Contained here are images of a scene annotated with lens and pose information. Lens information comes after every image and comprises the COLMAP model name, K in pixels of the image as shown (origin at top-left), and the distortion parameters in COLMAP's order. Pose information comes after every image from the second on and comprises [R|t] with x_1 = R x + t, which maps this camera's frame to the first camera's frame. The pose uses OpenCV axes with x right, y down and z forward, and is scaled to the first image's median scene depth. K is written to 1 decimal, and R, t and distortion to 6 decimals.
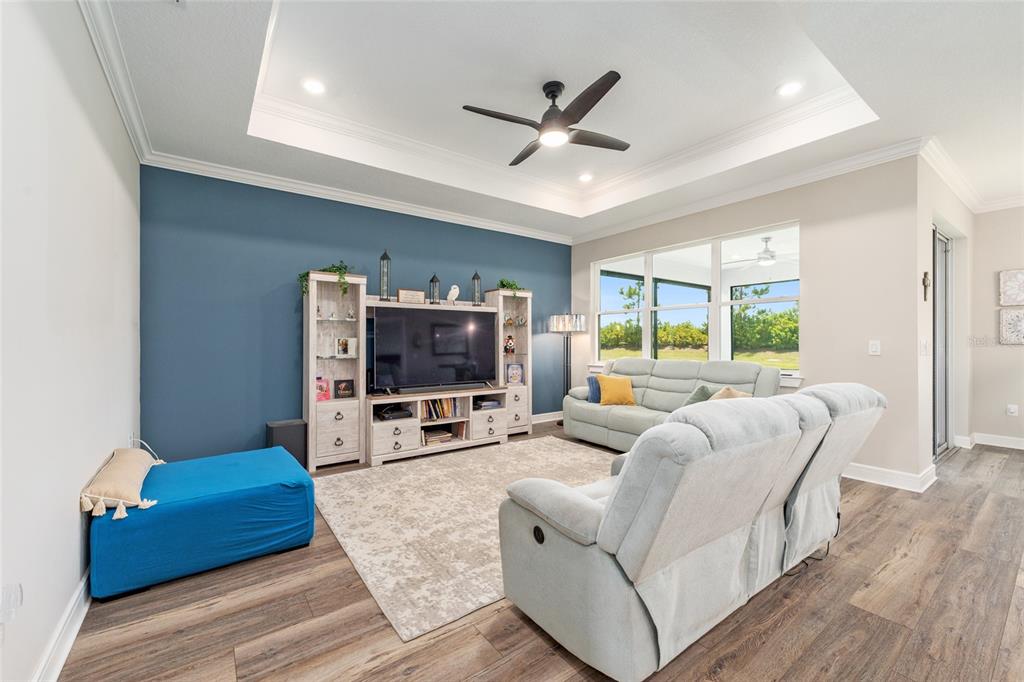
lens RADIAL K [[403.5, 0, 505.4], [0, 403.5, 340.6], [0, 0, 1]] dist [-0.000012, -0.000498]
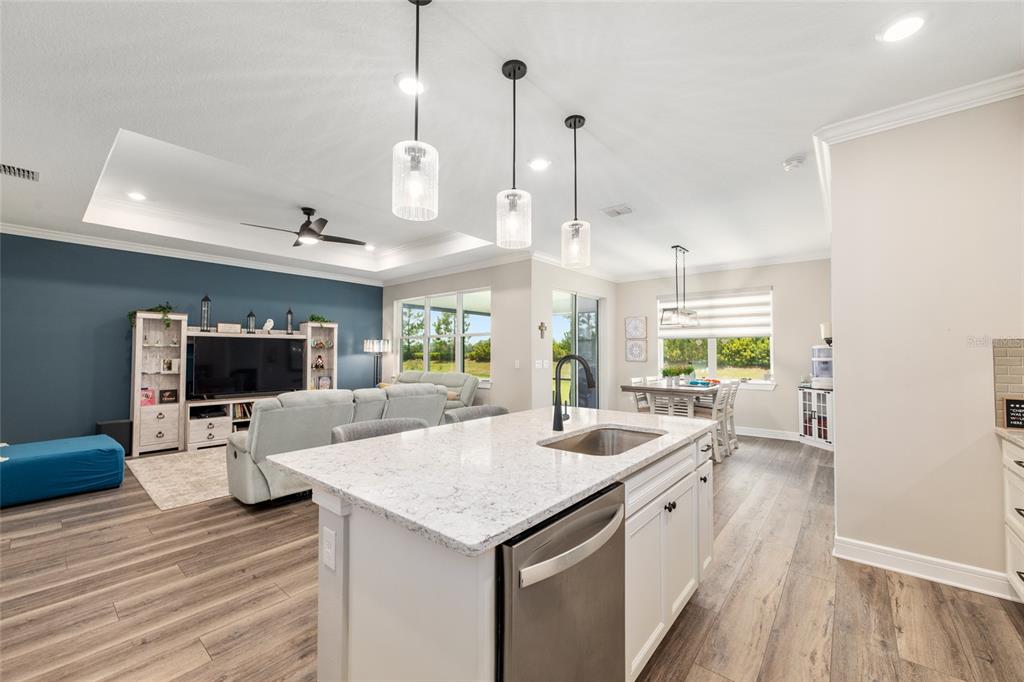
lens RADIAL K [[403.5, 0, 514.4], [0, 403.5, 343.4], [0, 0, 1]] dist [-0.000012, -0.000498]
pose [[0.972181, 0.007117, 0.234123, 0.411481], [-0.001507, 0.999708, -0.024135, -0.026864], [-0.234226, 0.023111, 0.971907, -0.589808]]
